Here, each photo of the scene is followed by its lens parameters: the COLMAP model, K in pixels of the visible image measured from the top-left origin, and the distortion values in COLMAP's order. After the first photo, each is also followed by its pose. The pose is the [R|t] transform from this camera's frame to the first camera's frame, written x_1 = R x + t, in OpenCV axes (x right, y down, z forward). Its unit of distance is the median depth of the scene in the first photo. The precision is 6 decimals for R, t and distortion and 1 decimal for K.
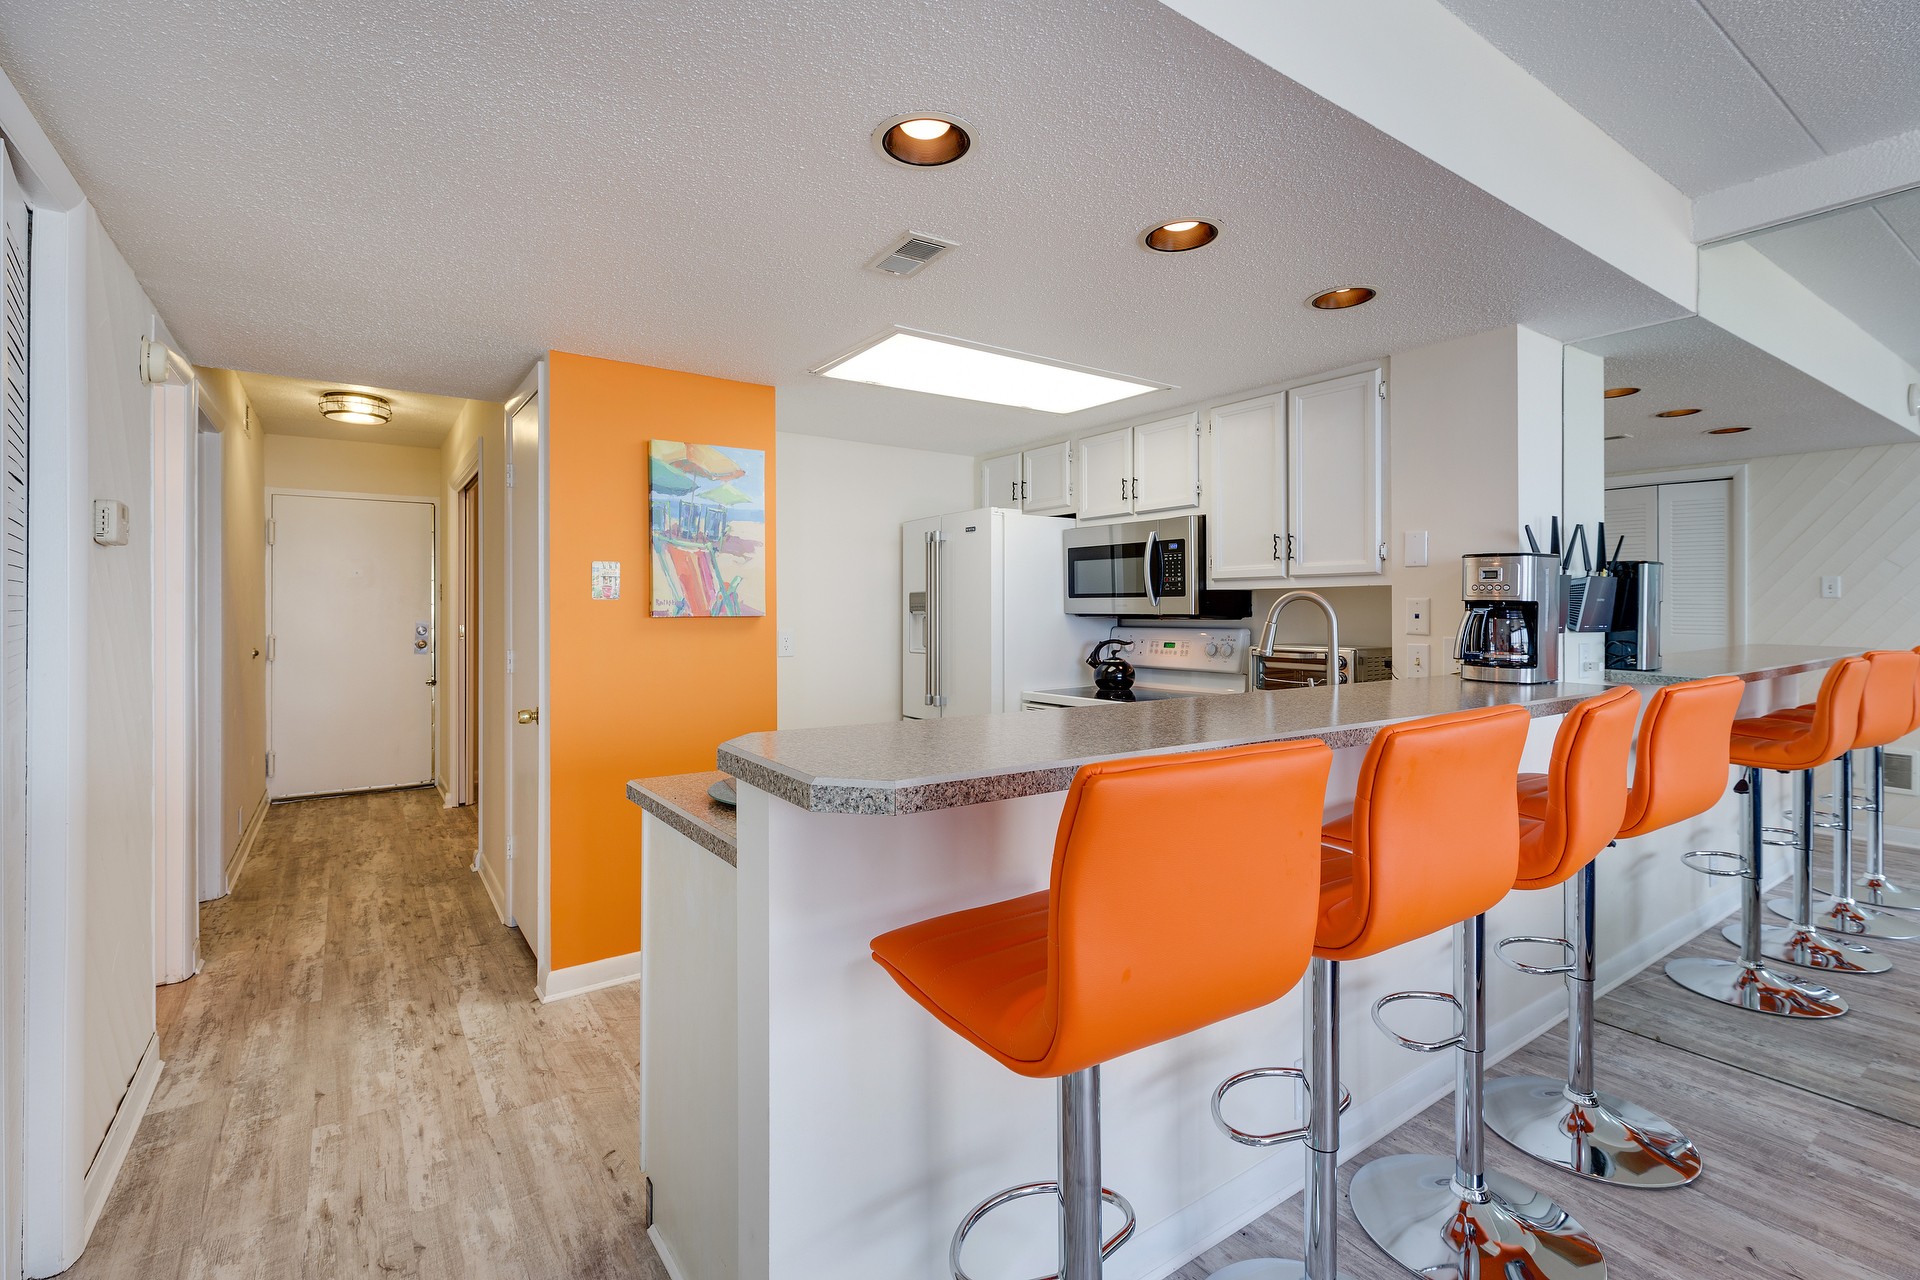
lens RADIAL K [[875.0, 0, 954.4], [0, 875.0, 607.4], [0, 0, 1]] dist [0.001685, -0.000071]
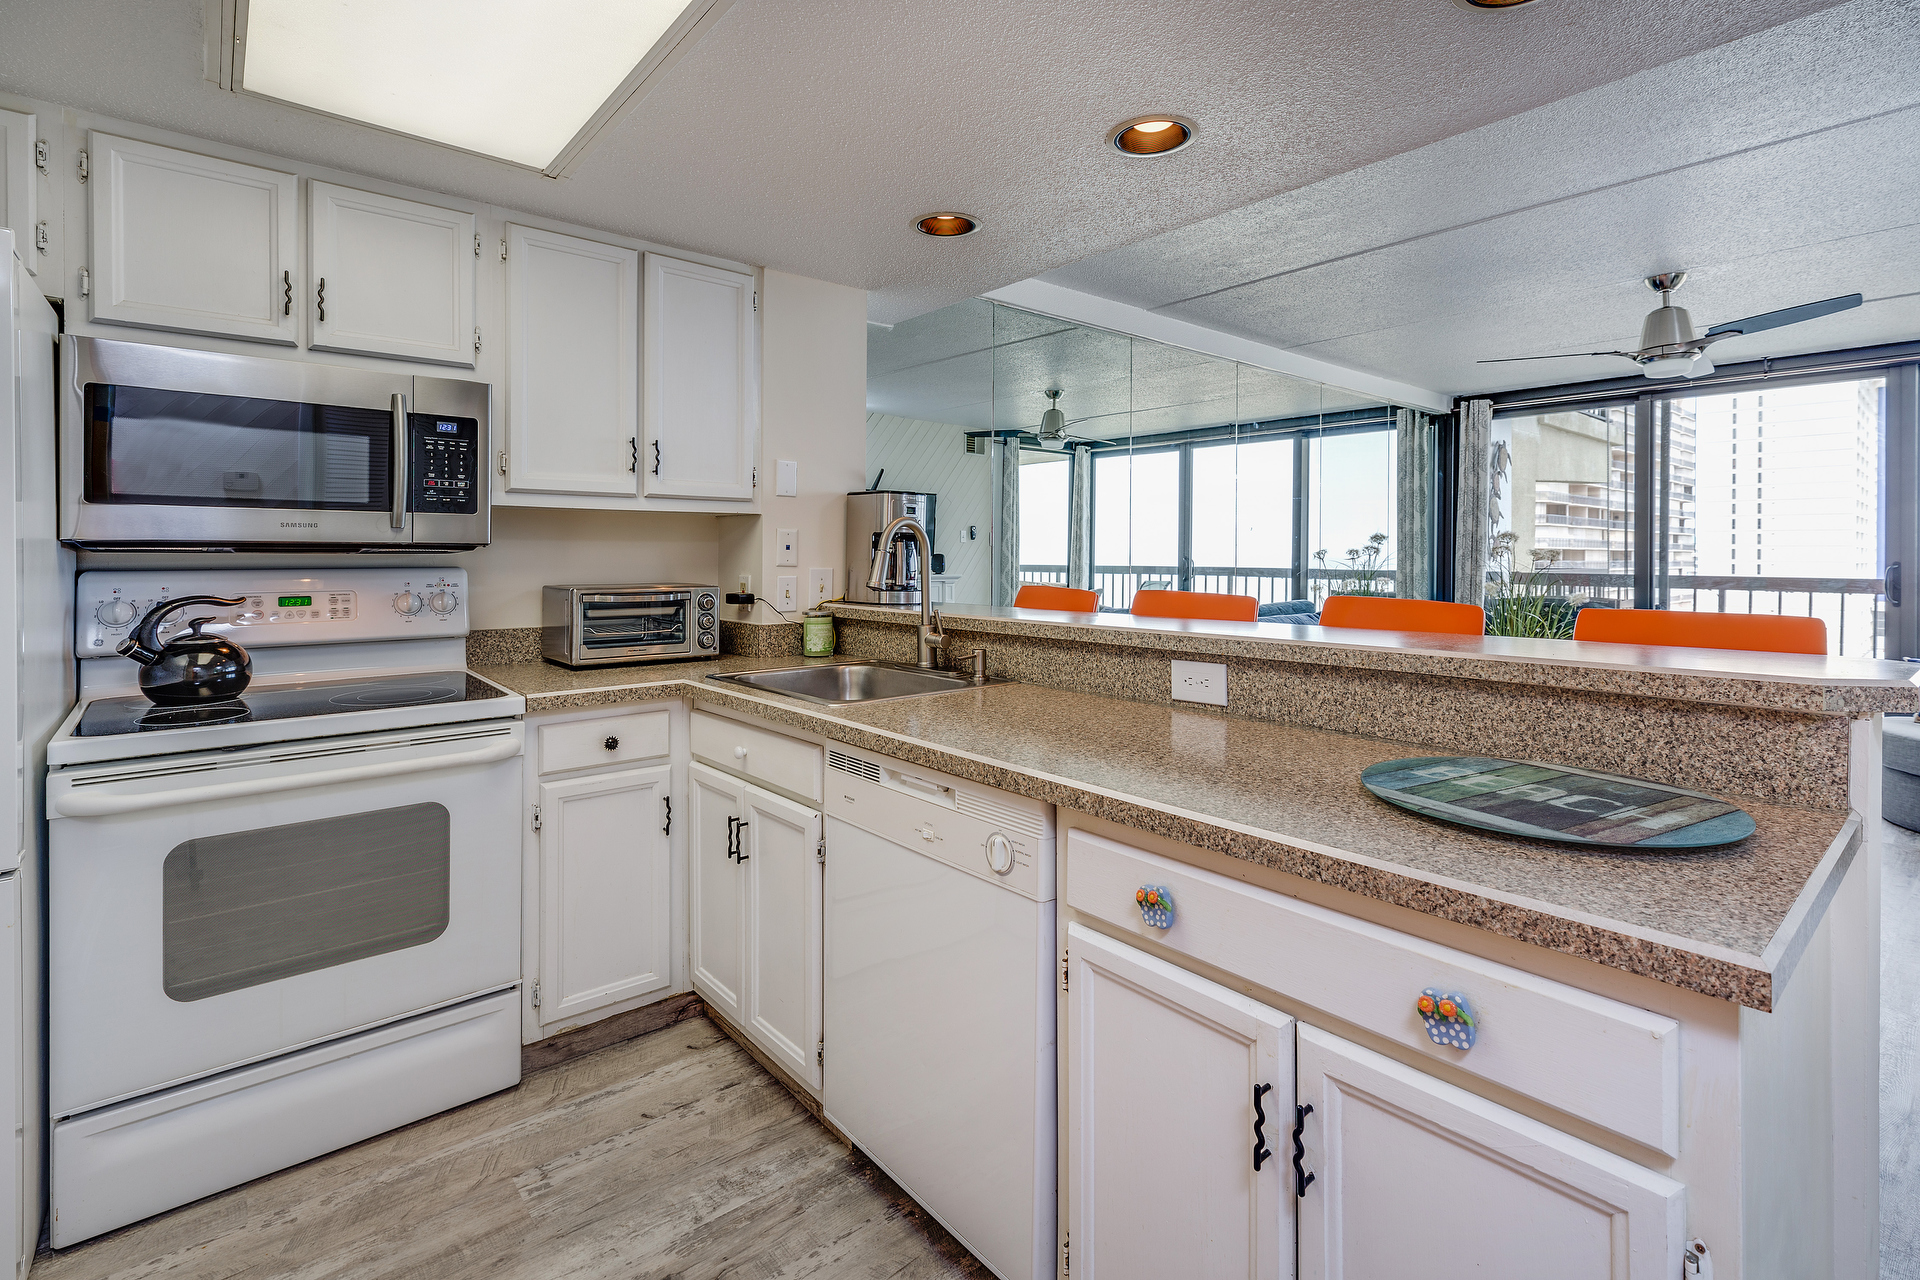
lens RADIAL K [[885.4, 0, 956.7], [0, 885.4, 558.7], [0, 0, 1]] dist [-0.001872, -0.000074]
pose [[-0.088222, -0.004367, 0.996091, -0.353905], [-0.003814, 0.999985, 0.004046, 0.013779], [-0.996094, -0.003442, -0.088238, 0.677719]]
